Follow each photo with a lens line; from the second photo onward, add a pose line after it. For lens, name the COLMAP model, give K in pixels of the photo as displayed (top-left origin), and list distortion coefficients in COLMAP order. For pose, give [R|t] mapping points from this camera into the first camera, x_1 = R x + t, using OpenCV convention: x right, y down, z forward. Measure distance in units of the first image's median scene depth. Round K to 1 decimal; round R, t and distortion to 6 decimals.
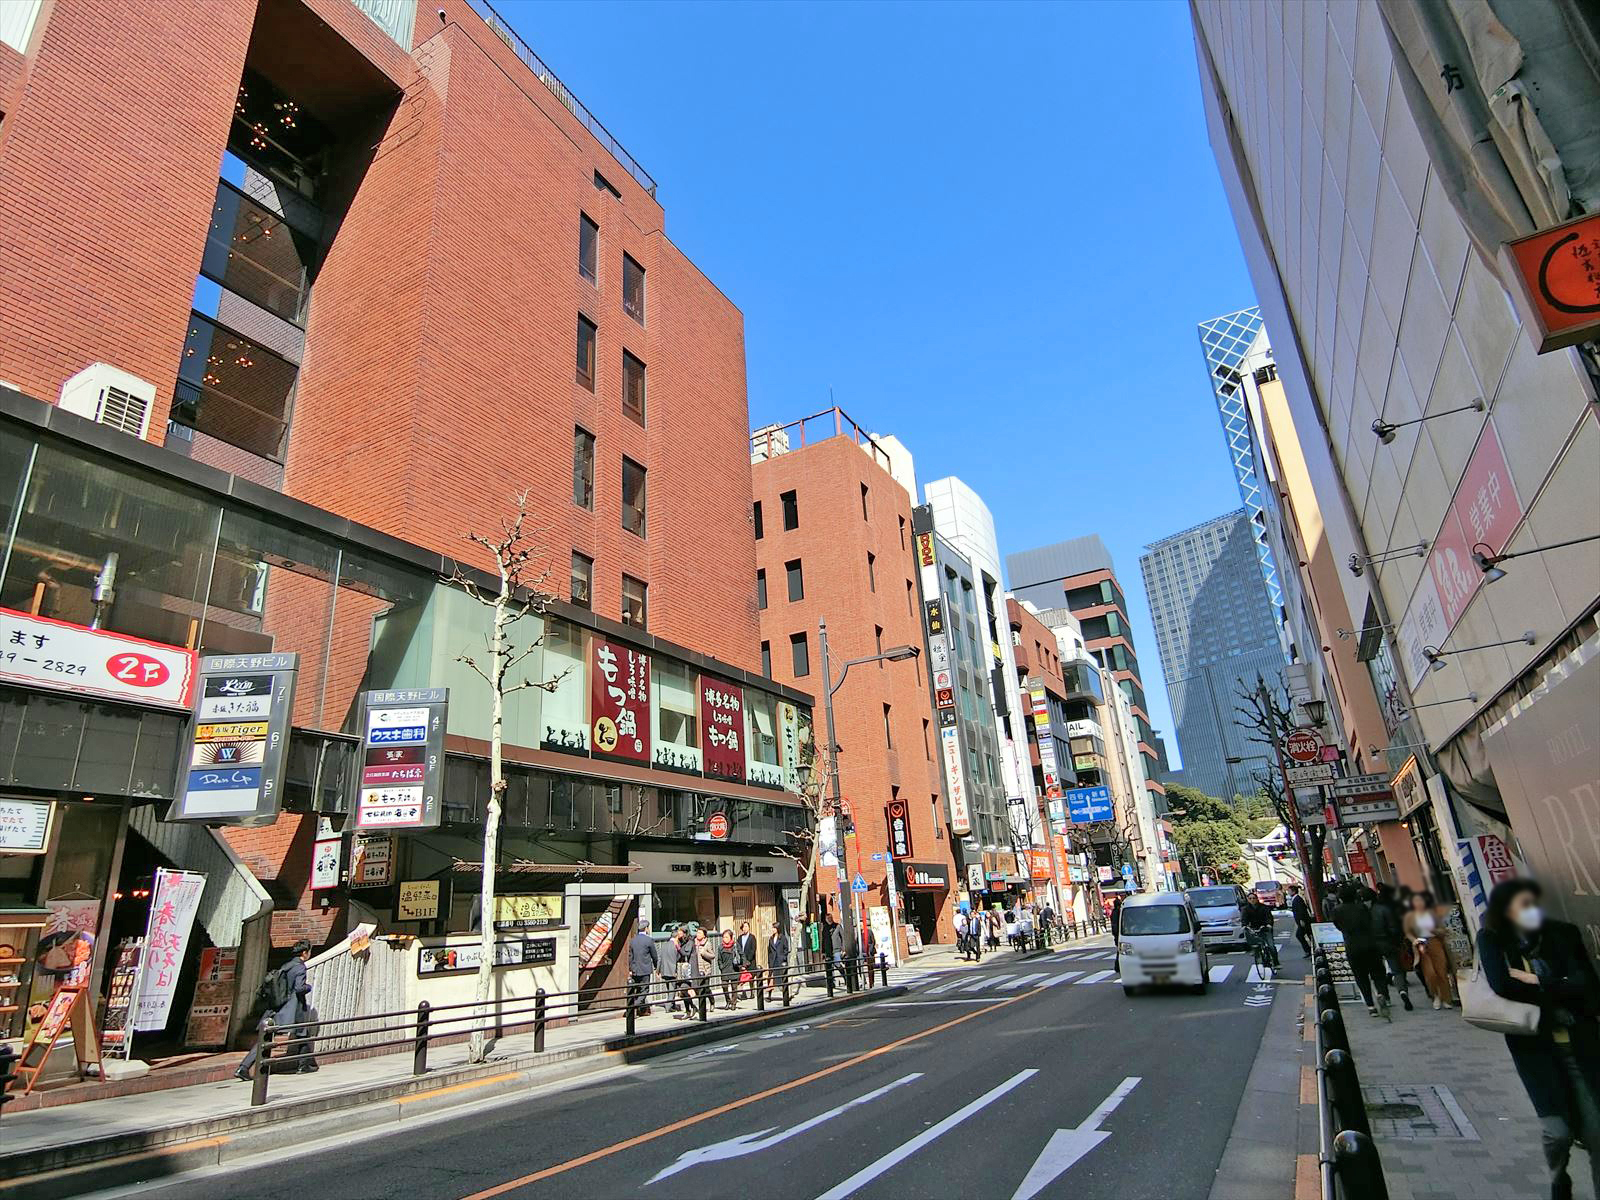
lens RADIAL K [[888.3, 0, 800.3], [0, 888.3, 602.4], [0, 0, 1]] dist [0.000547, 0.000020]
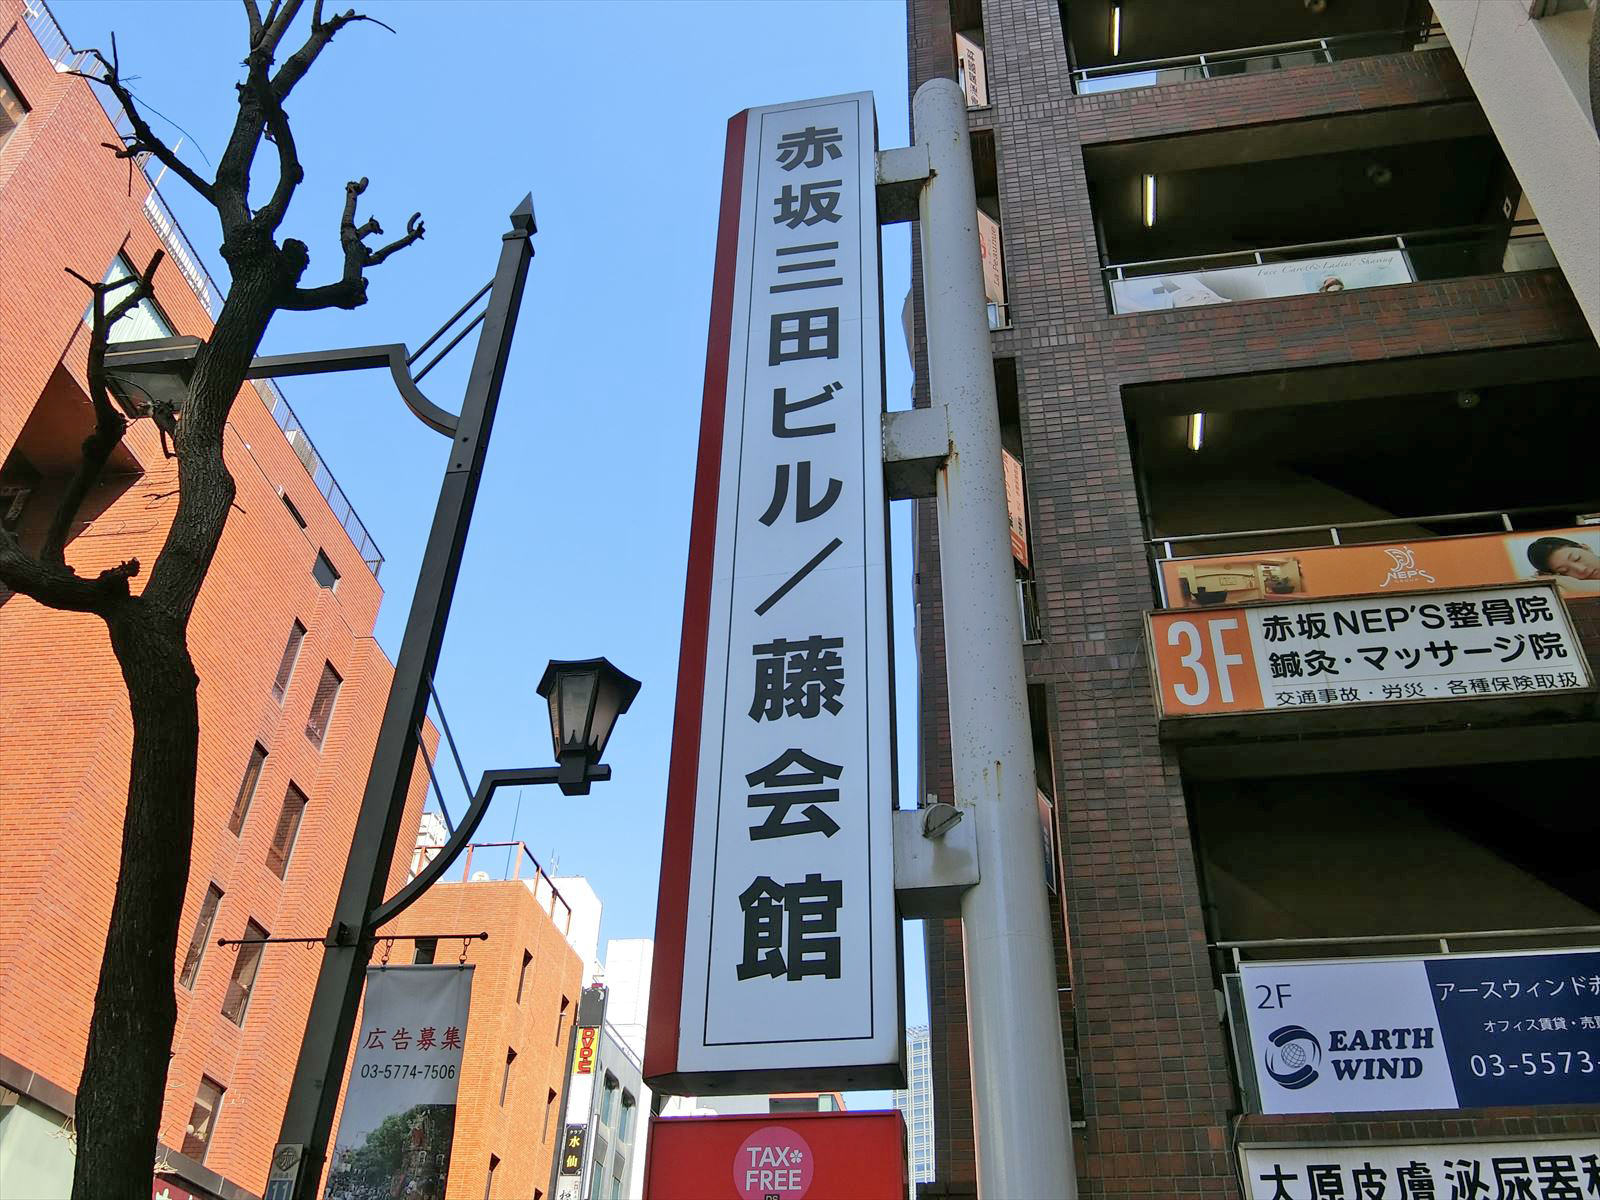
lens RADIAL K [[1367.7, 0, 802.7], [0, 1367.7, 600.8], [0, 0, 1]] dist [-0.003653, -0.005826]
pose [[0.933818, 0.286097, 0.214783, -0.044107], [-0.208657, 0.923248, -0.322606, -0.076812], [-0.290595, 0.256440, 0.921842, -0.213534]]
